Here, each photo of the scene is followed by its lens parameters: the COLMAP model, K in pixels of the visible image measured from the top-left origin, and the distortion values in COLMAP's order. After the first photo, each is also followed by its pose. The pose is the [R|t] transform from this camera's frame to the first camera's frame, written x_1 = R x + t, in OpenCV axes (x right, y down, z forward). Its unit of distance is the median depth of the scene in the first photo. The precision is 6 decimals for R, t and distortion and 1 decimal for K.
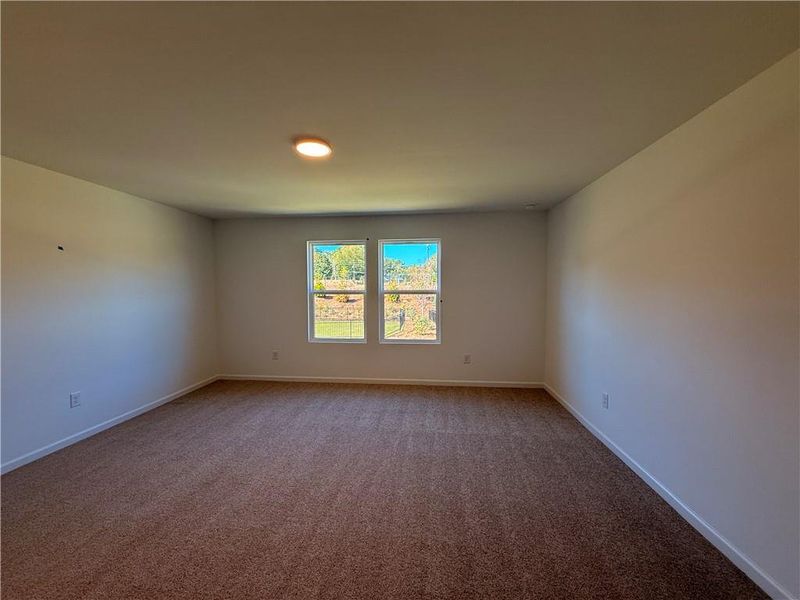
lens RADIAL K [[320.8, 0, 400.0], [0, 320.8, 300.0], [0, 0, 1]] dist [-0.000061, -0.000317]
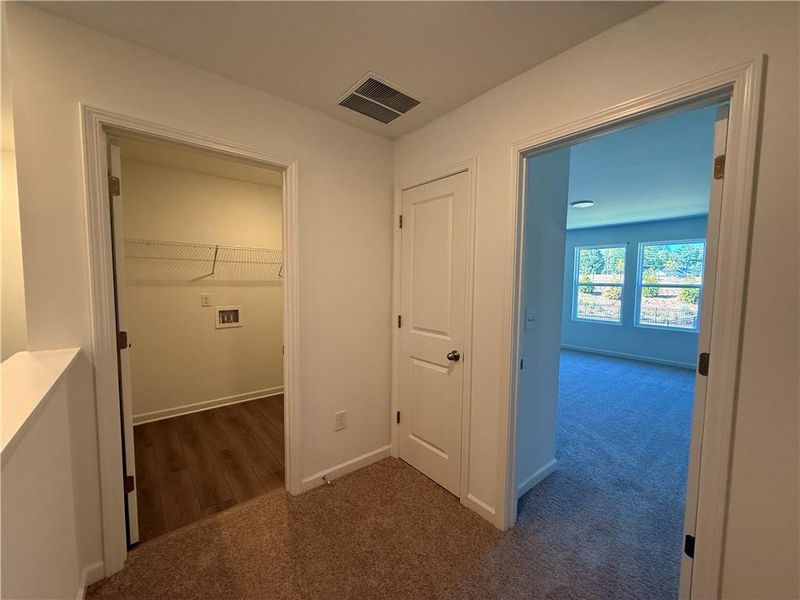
lens RADIAL K [[320.8, 0, 400.0], [0, 320.8, 300.0], [0, 0, 1]] dist [-0.000061, -0.000317]
pose [[0.715736, 0.061579, -0.695651, 0.145440], [-0.048991, 0.998078, 0.037945, 0.031064], [0.696651, 0.006921, 0.717377, -0.523433]]
